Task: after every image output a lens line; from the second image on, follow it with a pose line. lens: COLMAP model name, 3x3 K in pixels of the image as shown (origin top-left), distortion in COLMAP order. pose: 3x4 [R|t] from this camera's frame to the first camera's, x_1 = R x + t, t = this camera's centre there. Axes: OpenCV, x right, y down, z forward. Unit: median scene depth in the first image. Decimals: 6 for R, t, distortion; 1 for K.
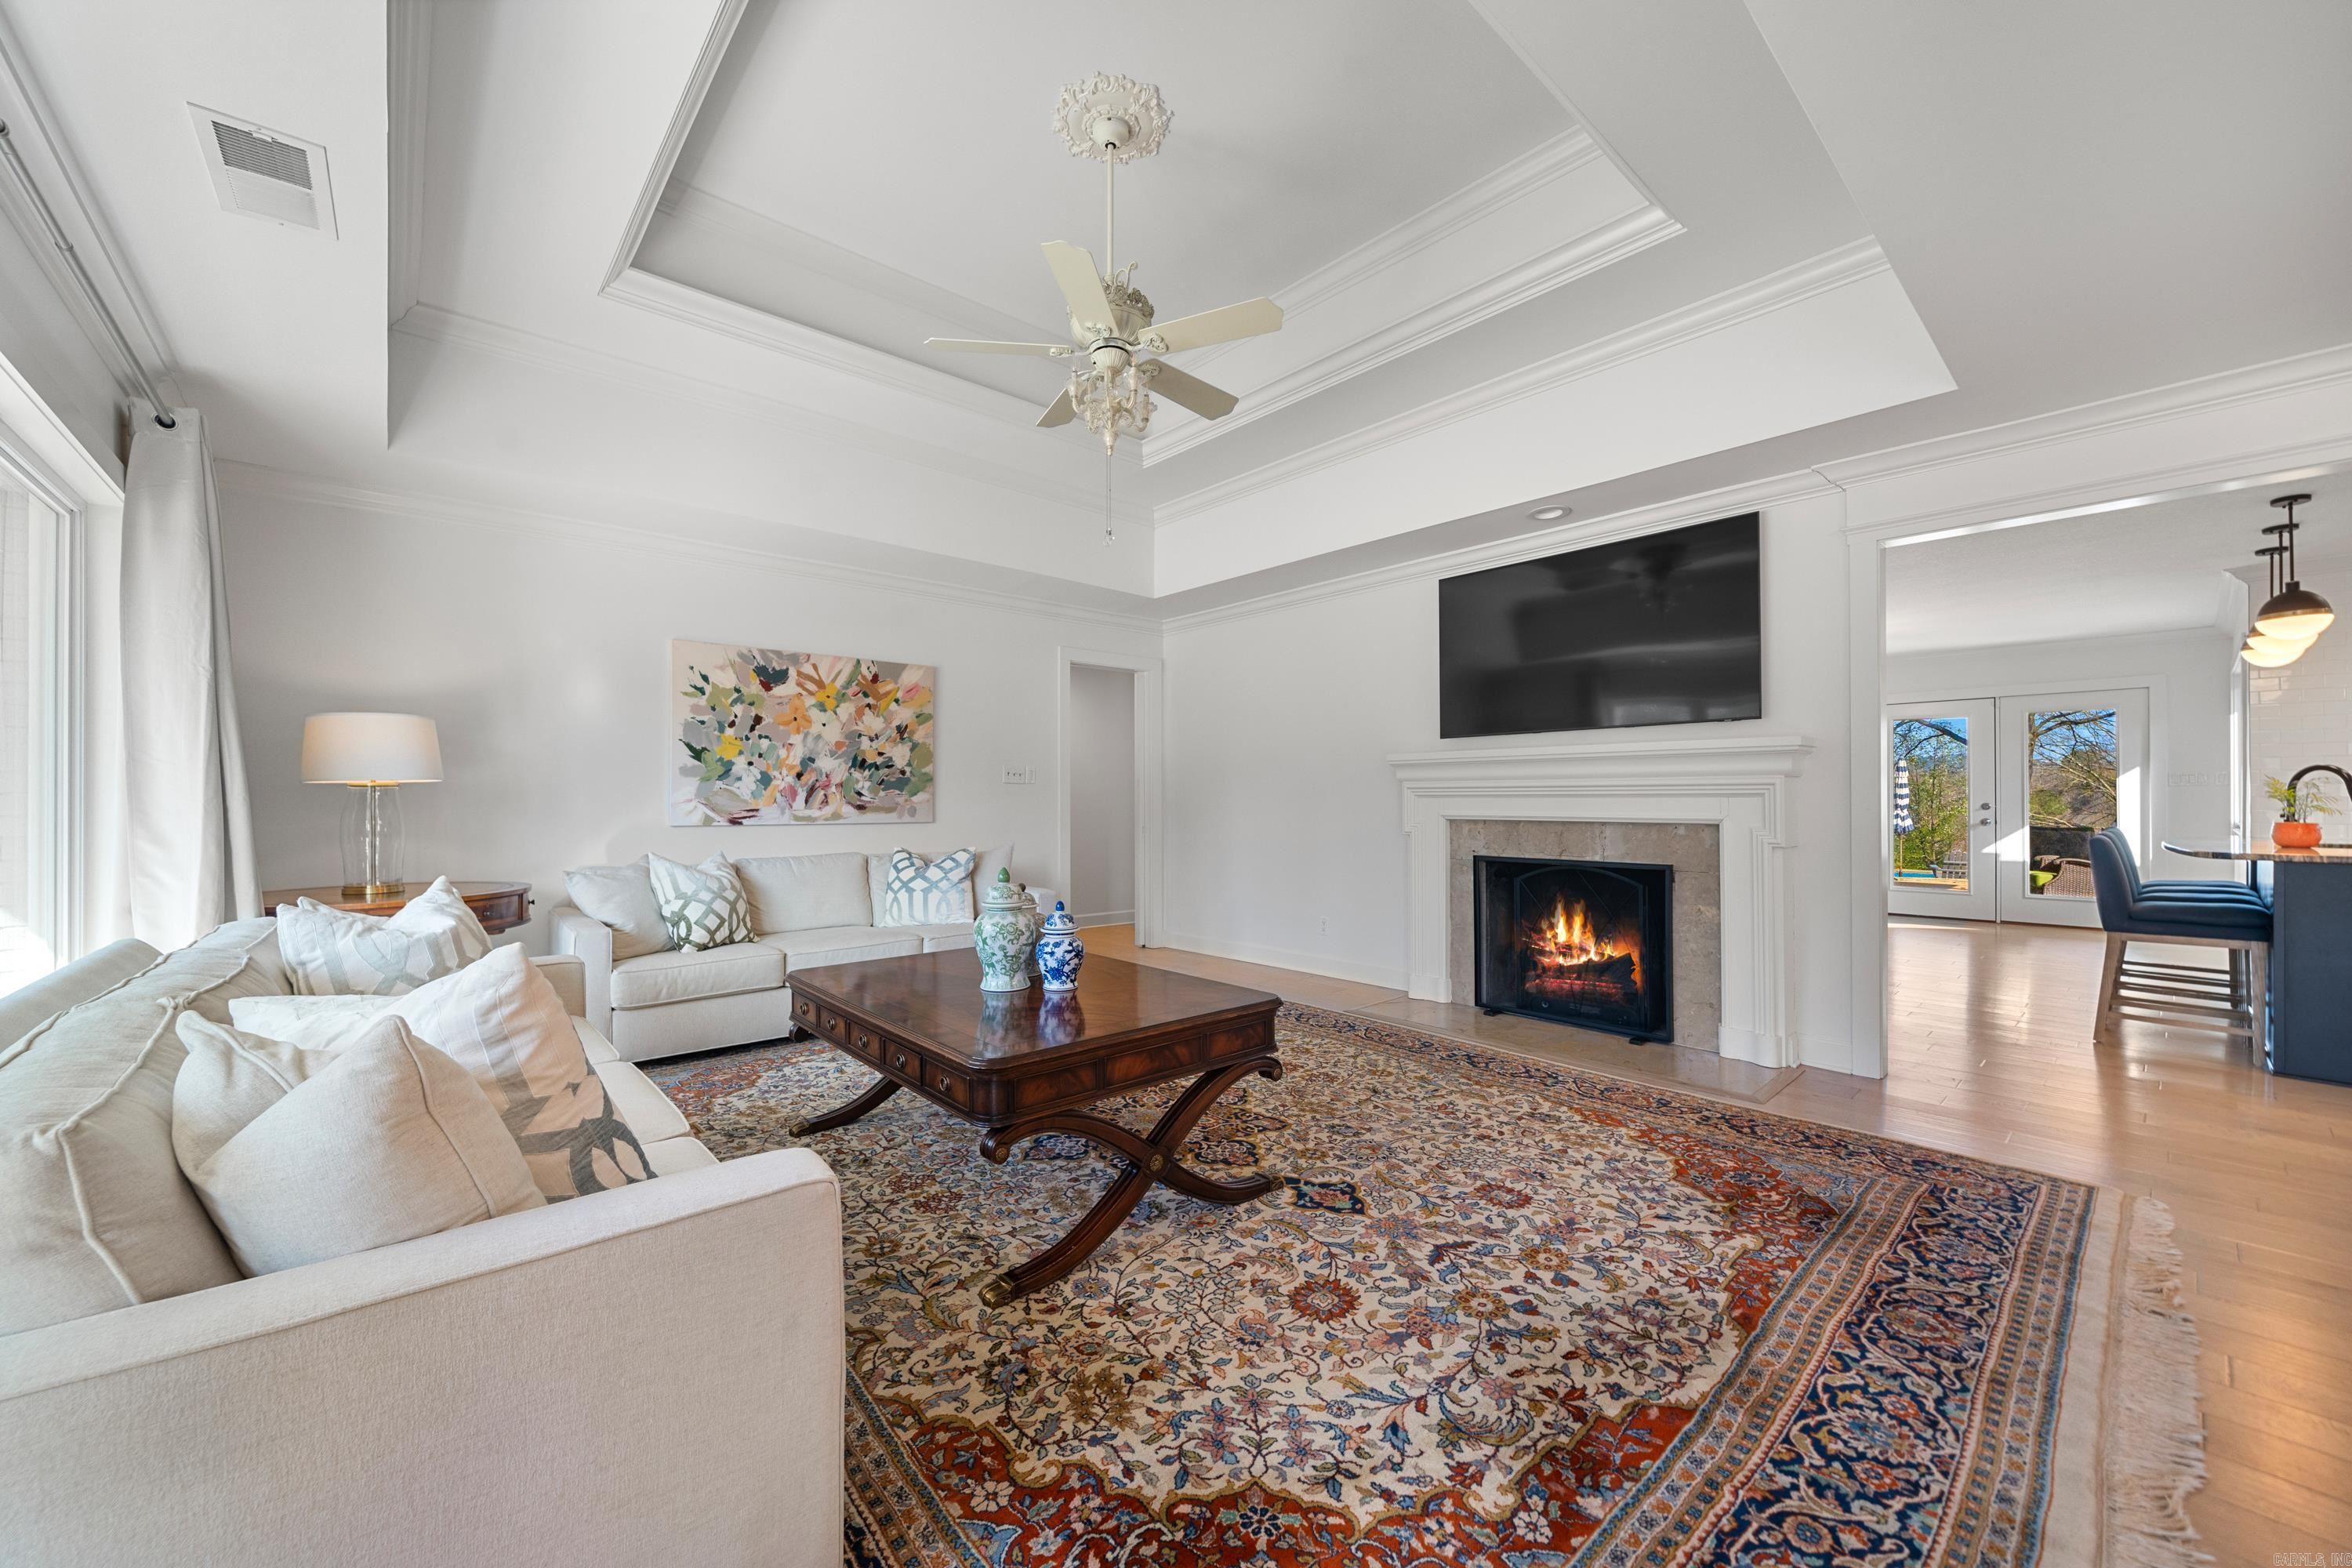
lens RADIAL K [[902.9, 0, 1152.5], [0, 902.9, 795.4], [0, 0, 1]] dist [-0.001954, -0.000306]
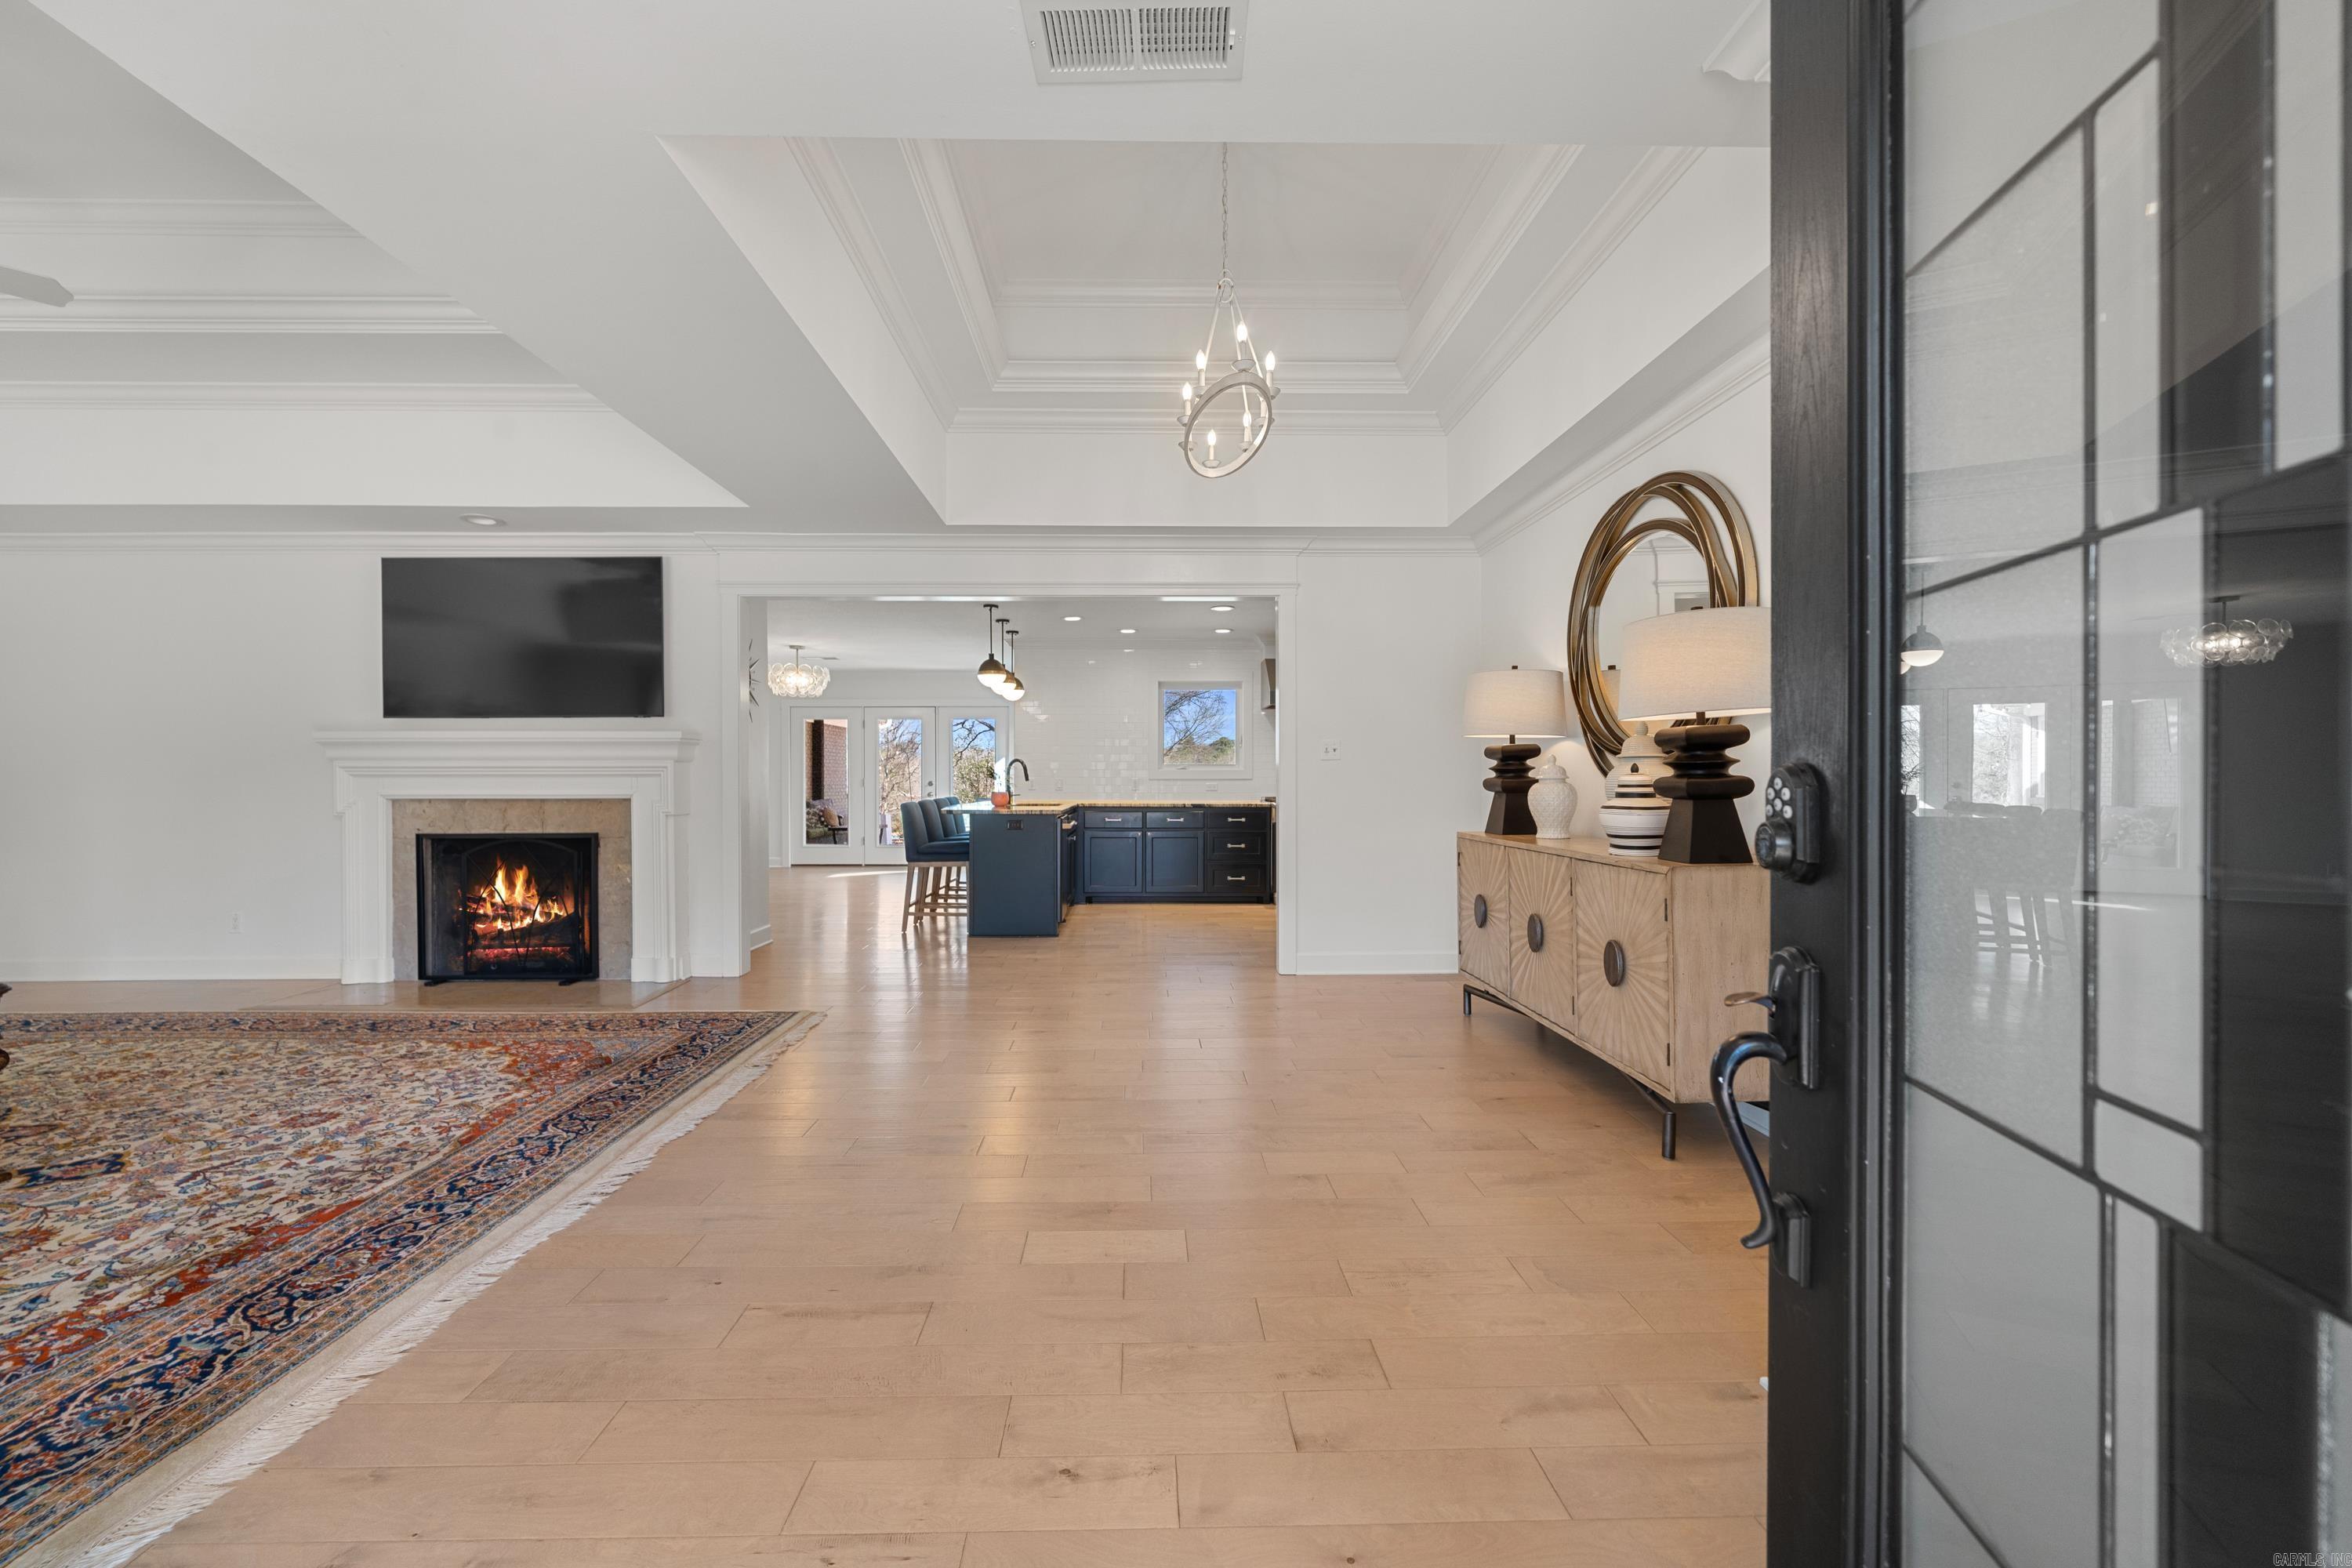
lens RADIAL K [[903.2, 0, 1176.0], [0, 903.2, 784.0], [0, 0, 1]] dist [-0.004108, 0.000011]
pose [[0.626751, -0.004647, 0.779206, 0.174444], [-0.003744, 0.999953, 0.008974, -0.004894], [-0.779211, -0.008542, 0.626704, -0.562119]]
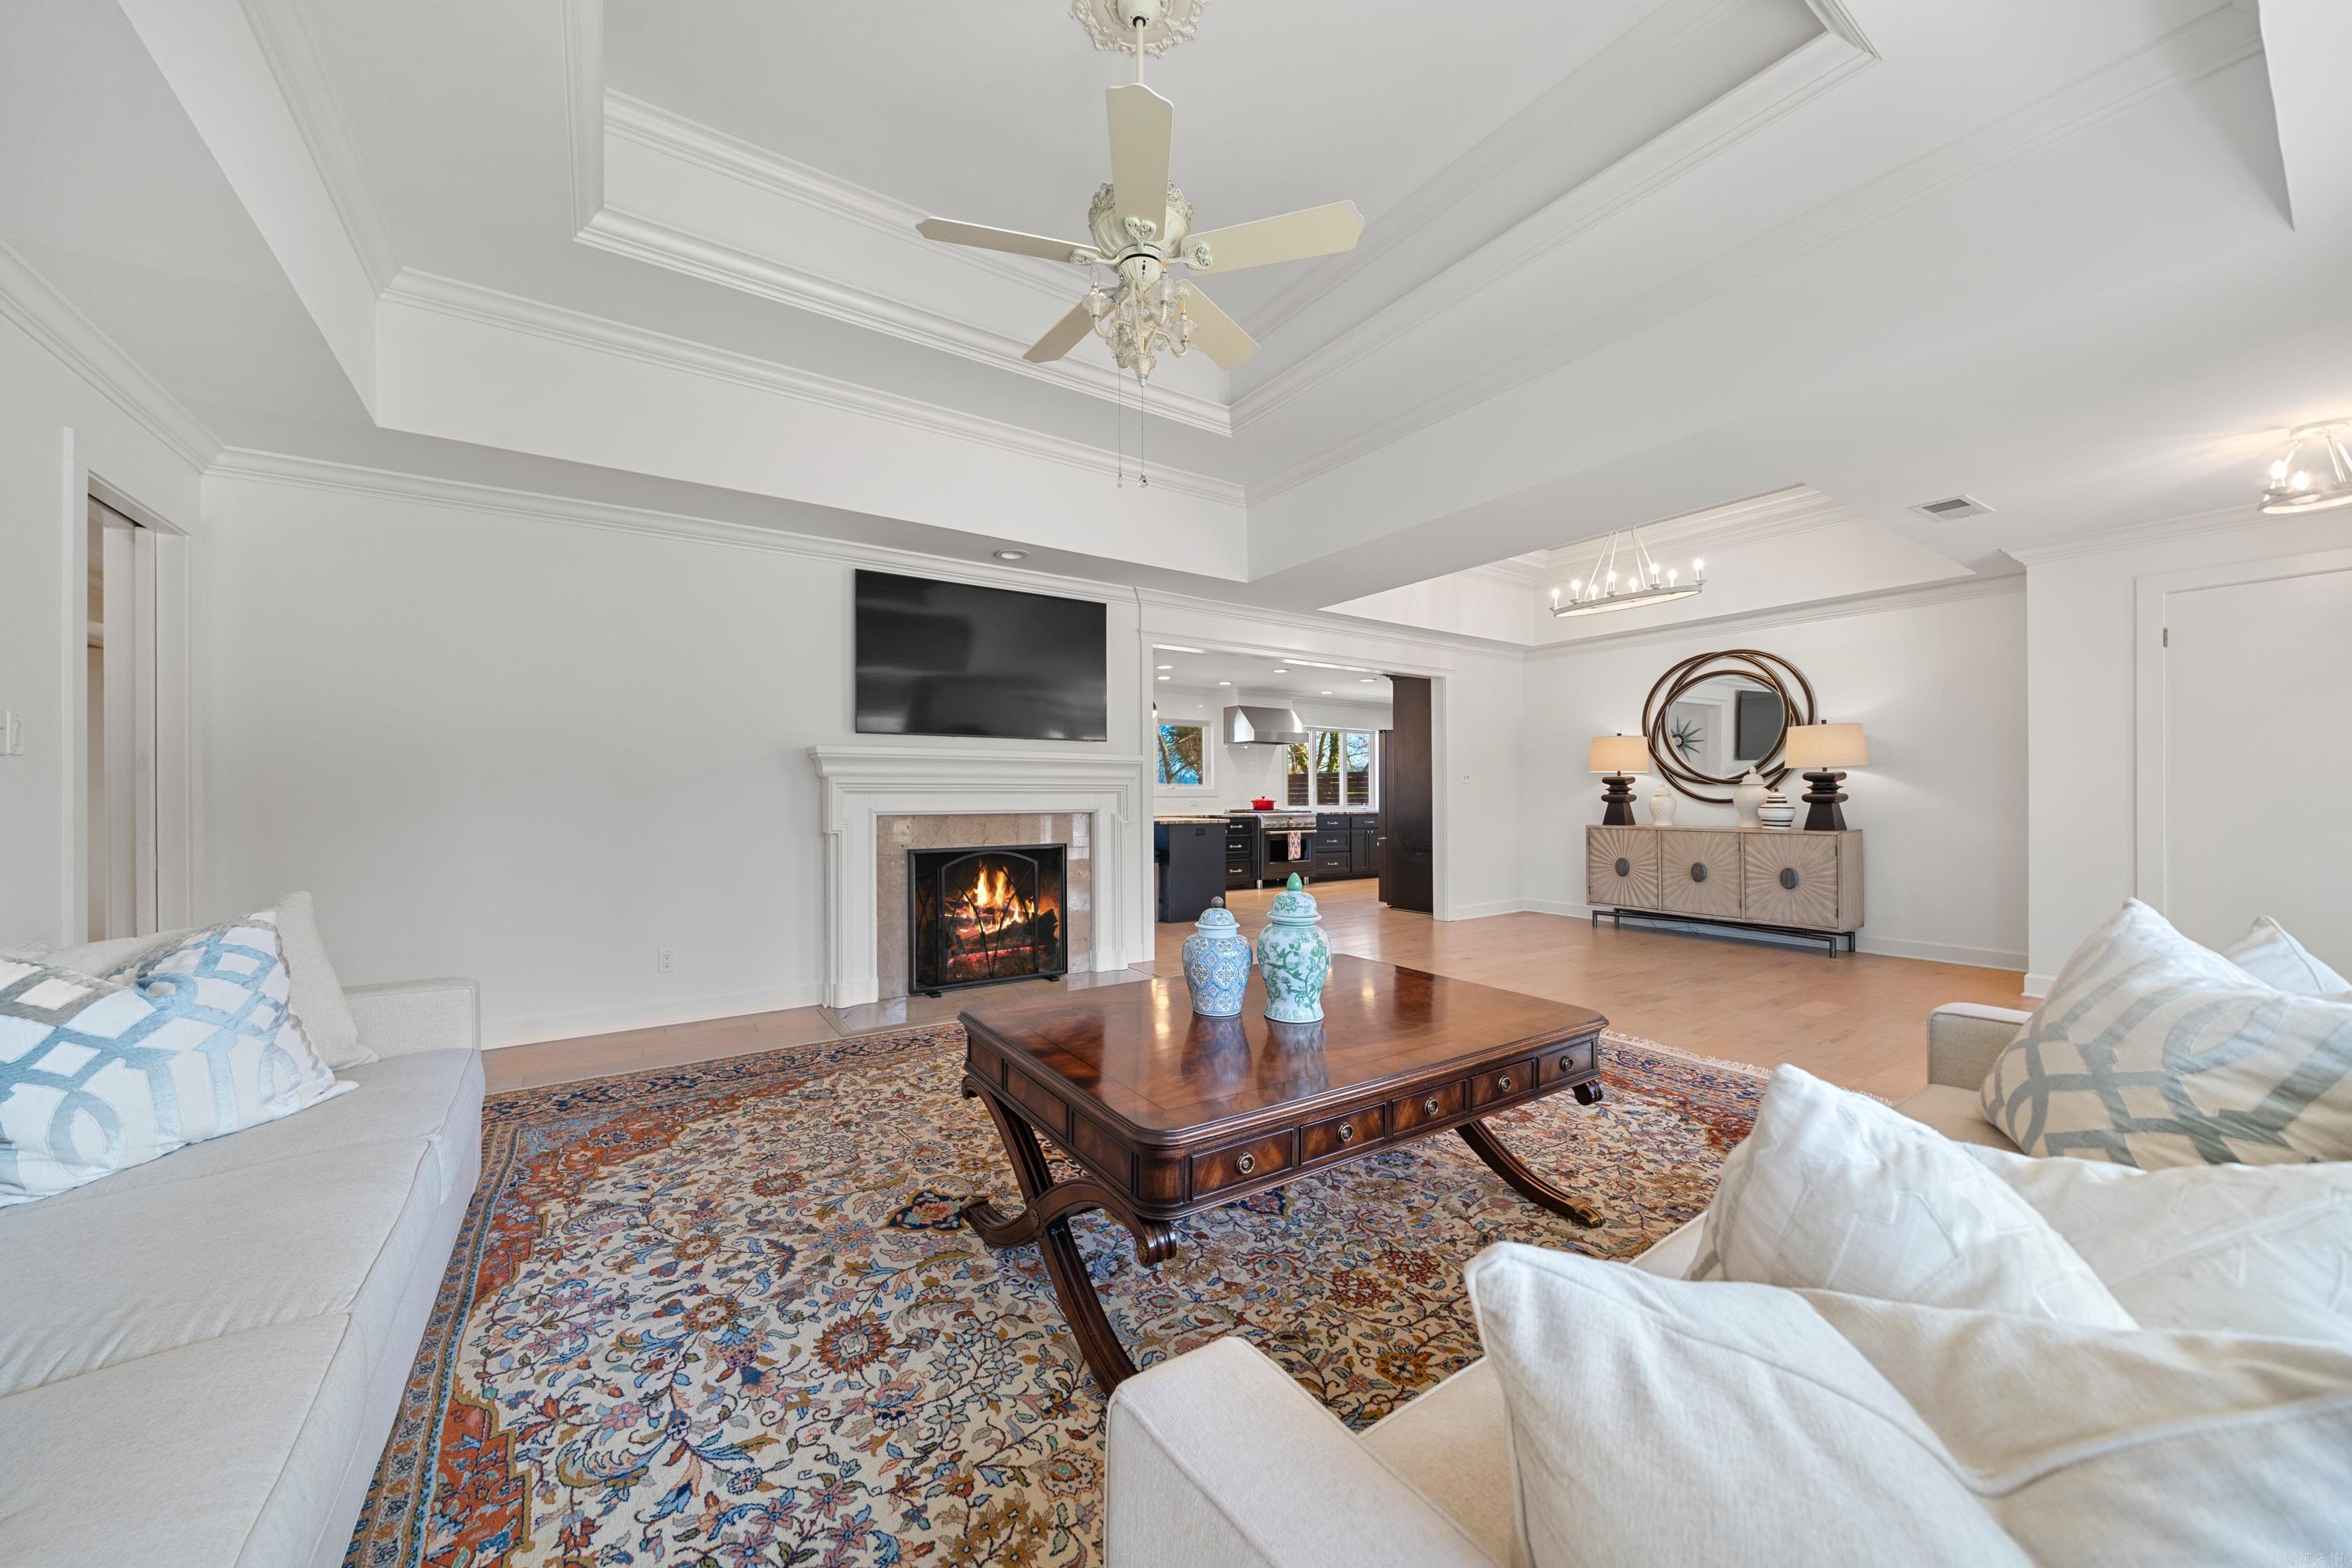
lens RADIAL K [[825.6, 0, 1163.6], [0, 825.6, 793.0], [0, 0, 1]] dist [-0.003430, -0.000090]
pose [[0.116109, 0.006449, 0.993215, -0.971659], [-0.002657, 0.999977, -0.006183, 0.011479], [-0.993233, -0.001921, 0.116124, 1.067818]]
